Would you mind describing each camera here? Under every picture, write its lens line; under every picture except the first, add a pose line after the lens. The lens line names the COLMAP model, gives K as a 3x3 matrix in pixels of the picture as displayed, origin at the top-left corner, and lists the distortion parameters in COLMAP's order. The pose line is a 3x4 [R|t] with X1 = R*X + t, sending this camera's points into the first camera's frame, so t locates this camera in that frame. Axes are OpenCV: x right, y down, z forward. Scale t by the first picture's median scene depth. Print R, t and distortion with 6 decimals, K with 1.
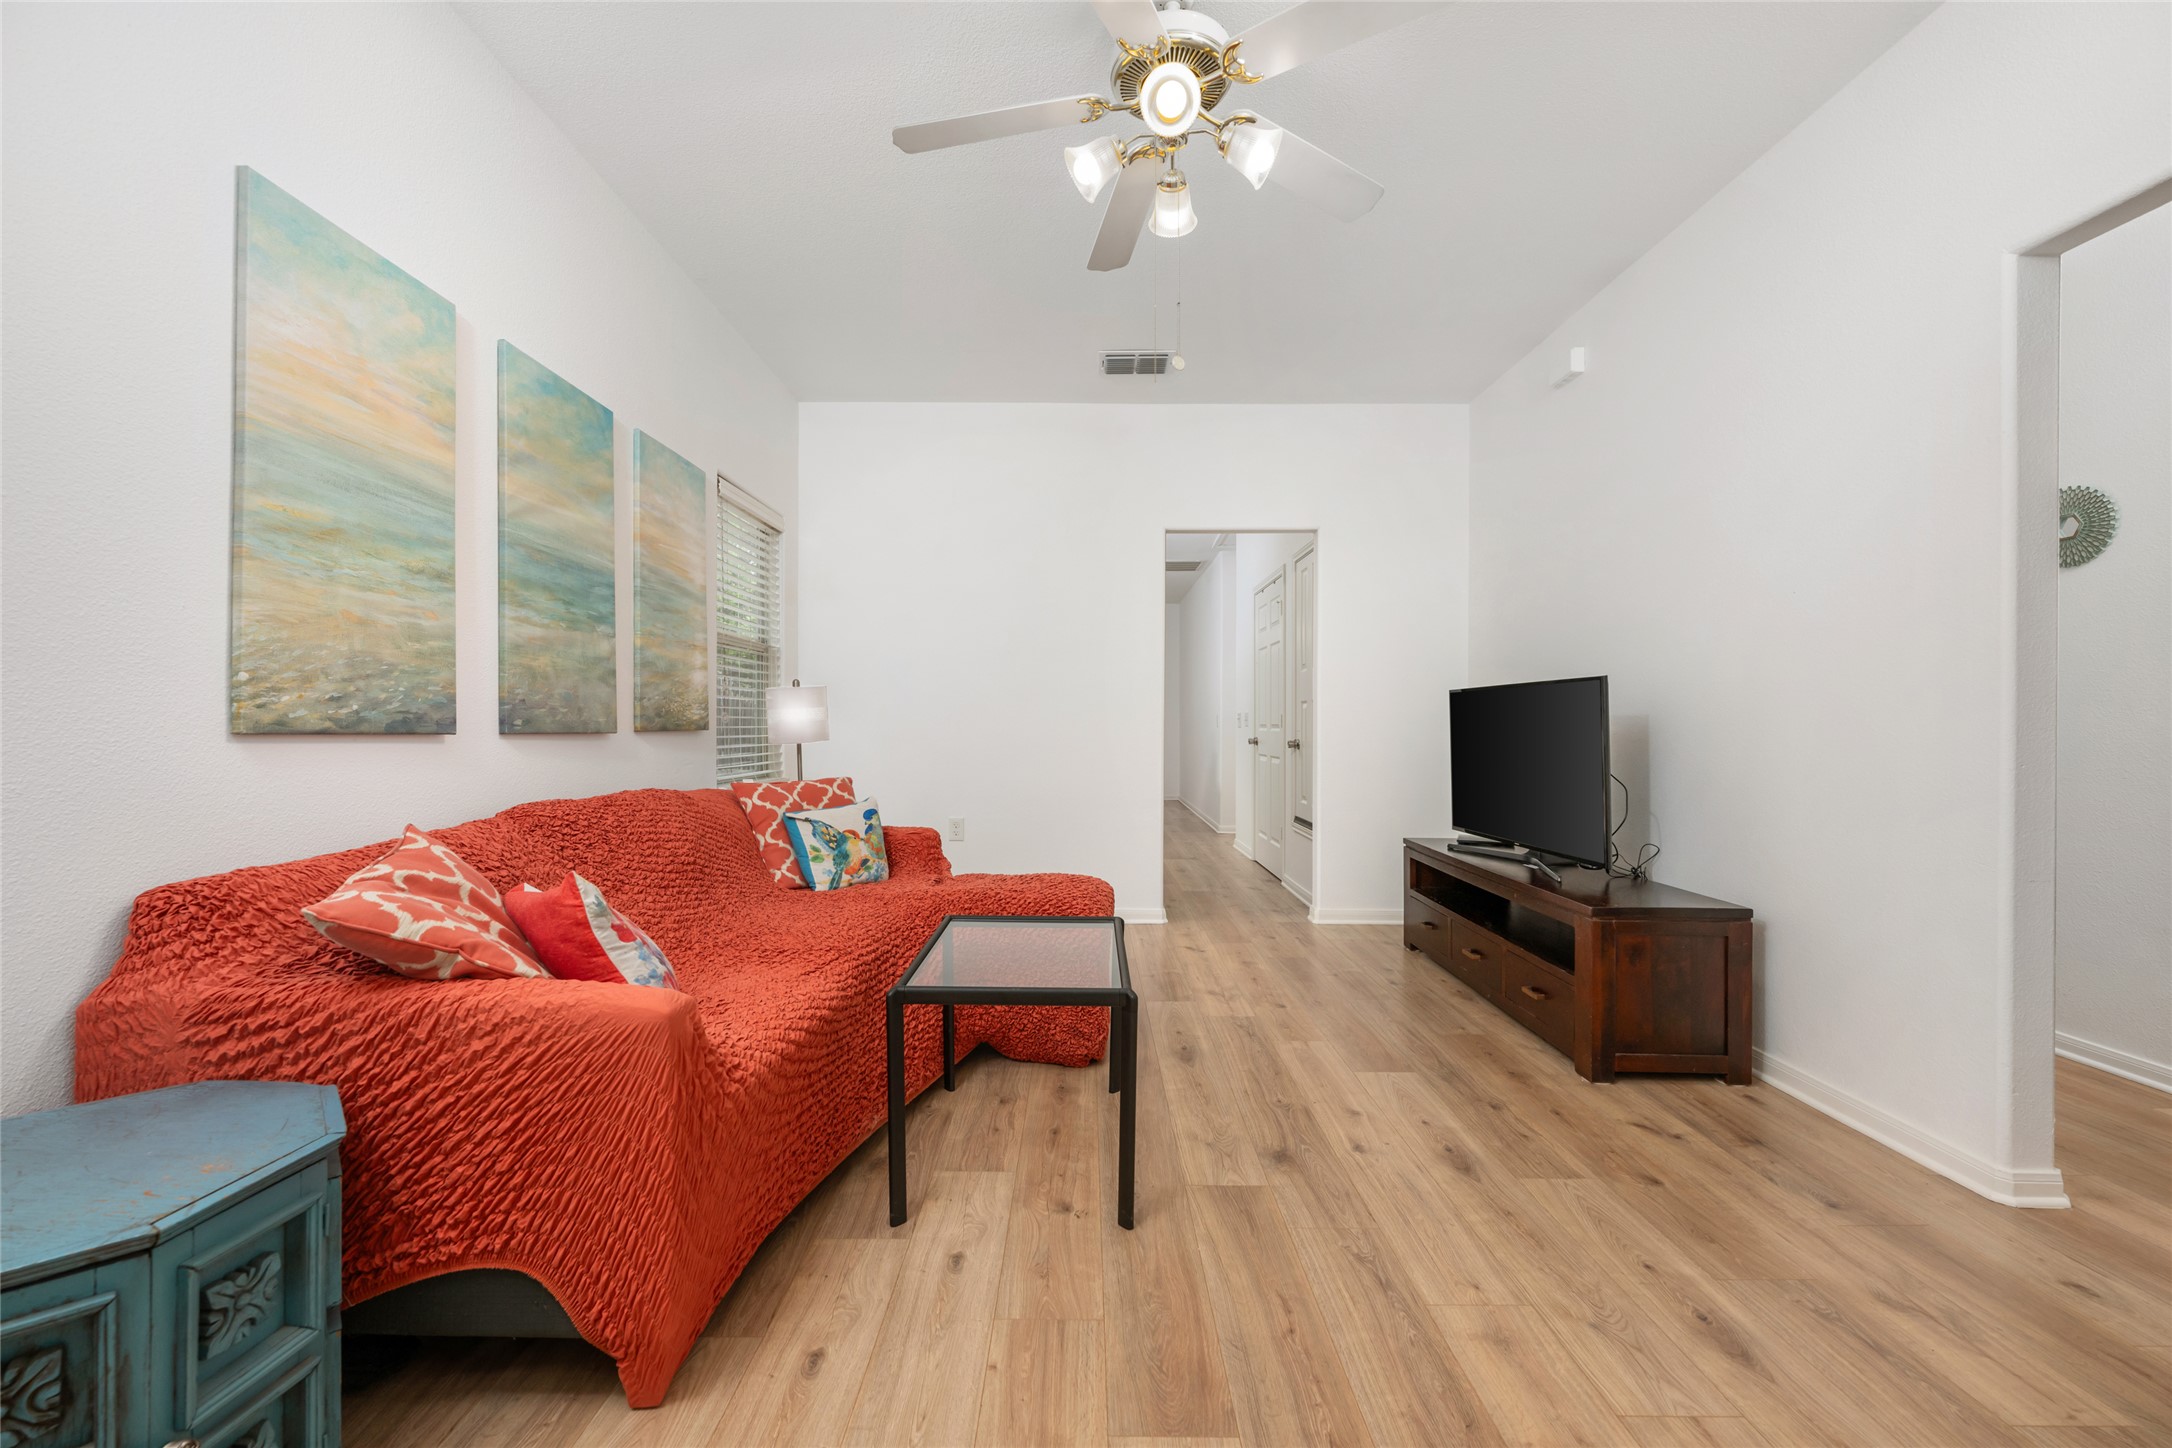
lens RADIAL K [[848.6, 0, 1087.9], [0, 848.6, 724.3], [0, 0, 1]] dist [0.000130, 0.000010]
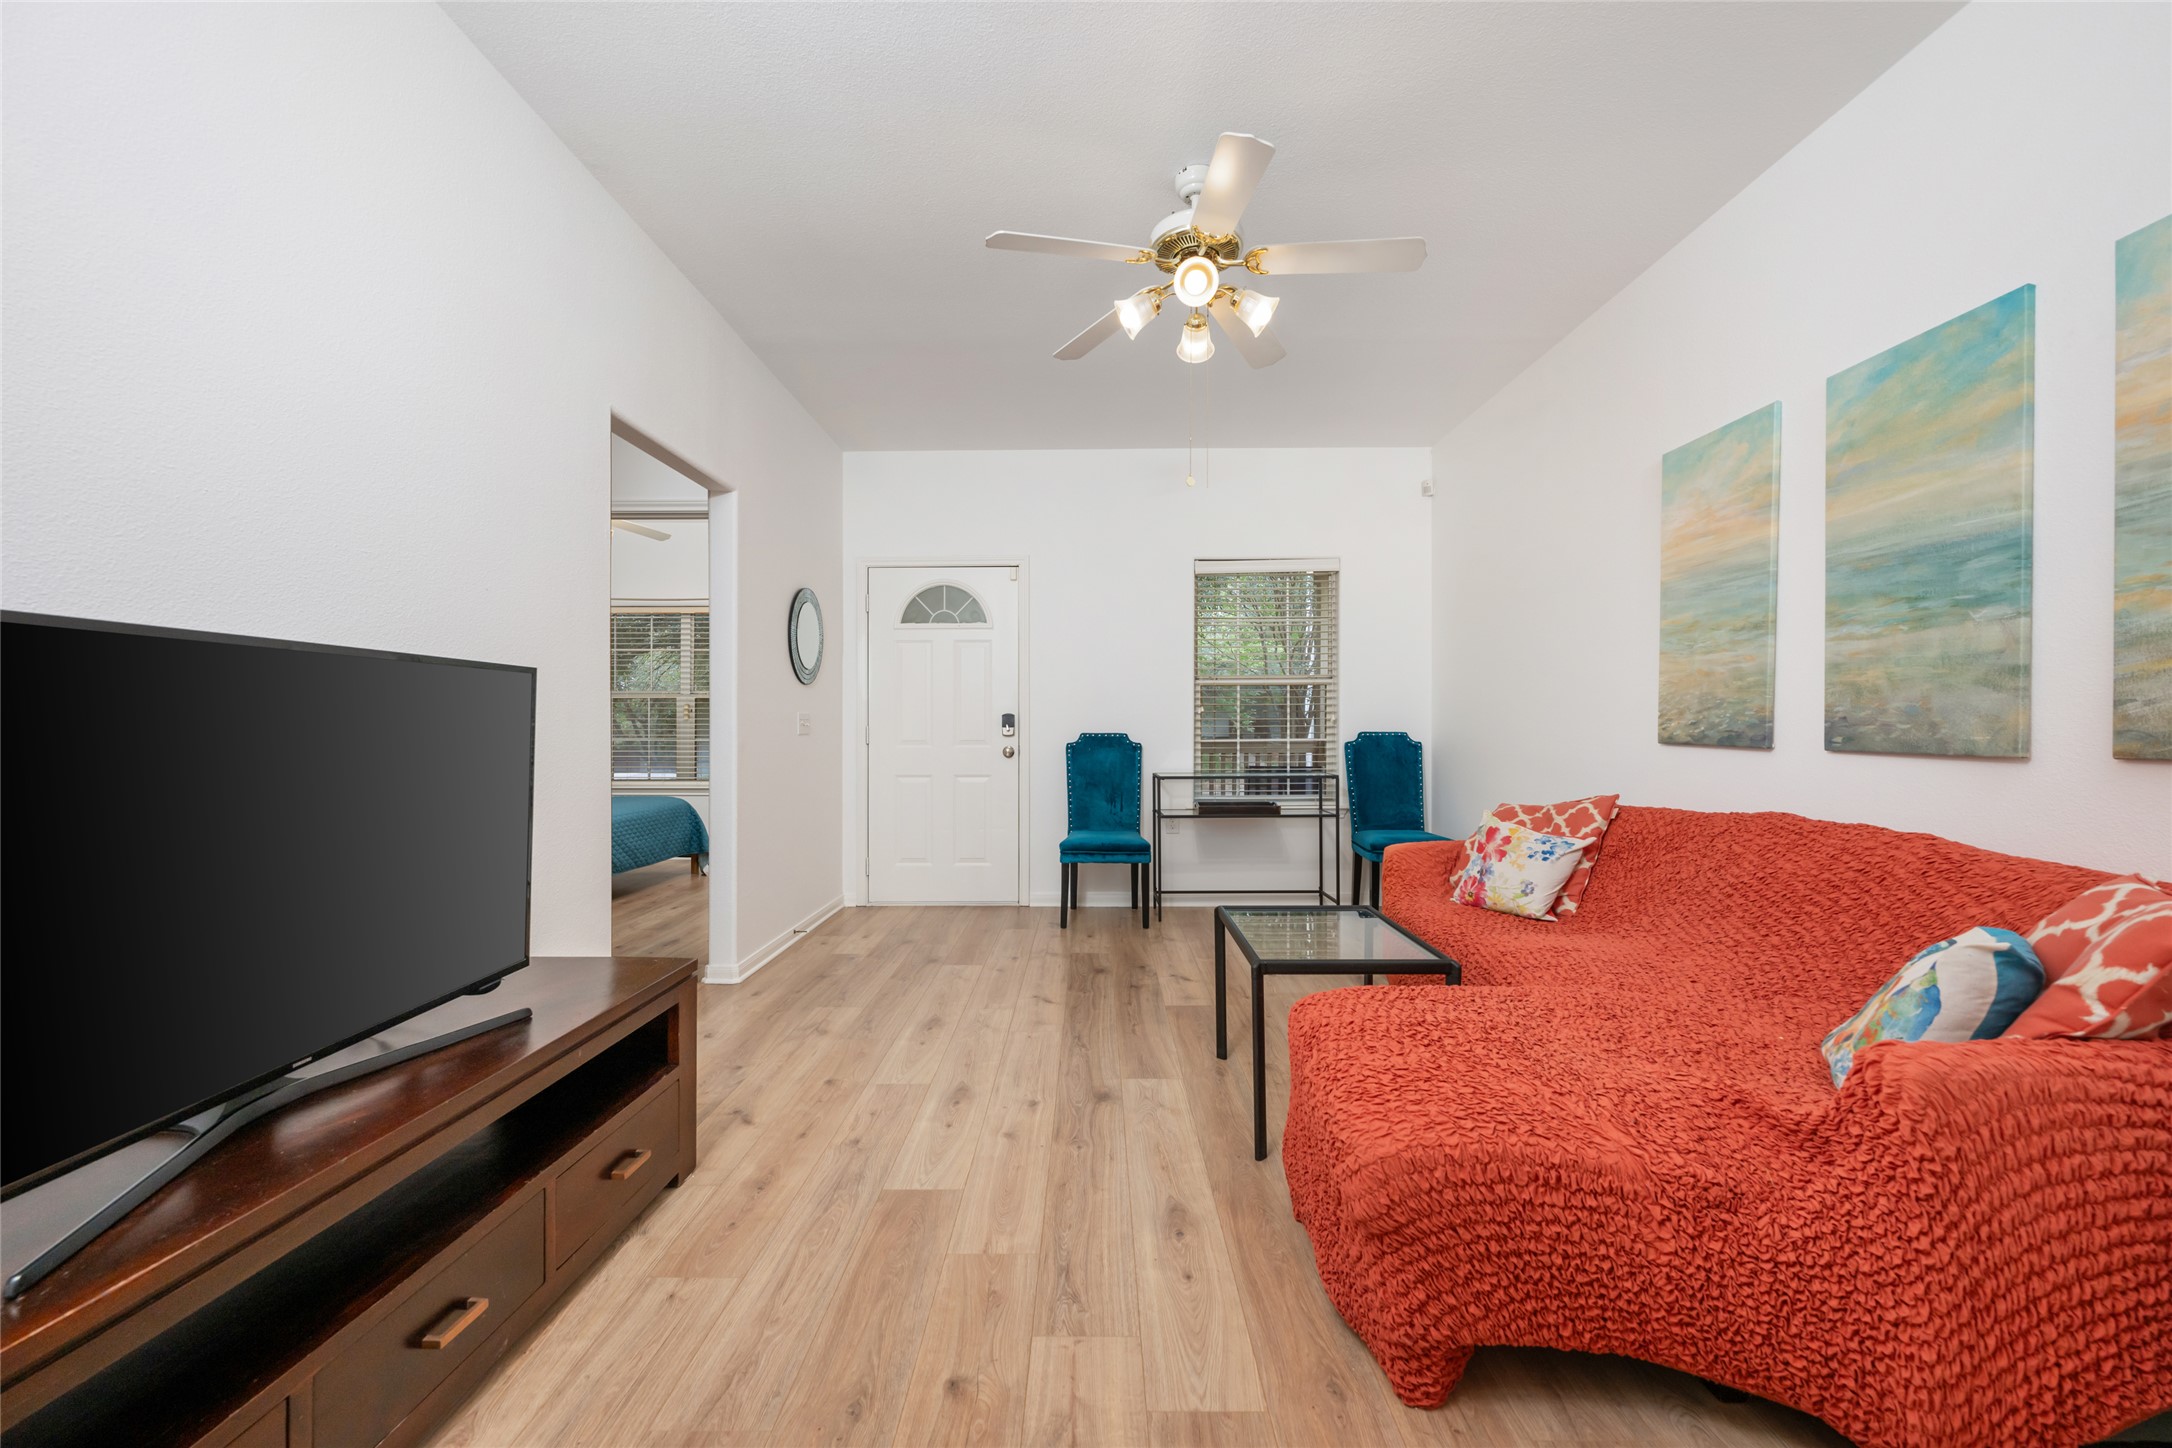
lens RADIAL K [[848.6, 0, 1083.9], [0, 848.6, 725.9], [0, 0, 1]] dist [0.000130, 0.000010]
pose [[-0.999878, -0.001854, 0.015487, 0.244377], [-0.001892, 0.999995, -0.002441, -0.016205], [-0.015482, -0.002470, -0.999877, 2.272051]]
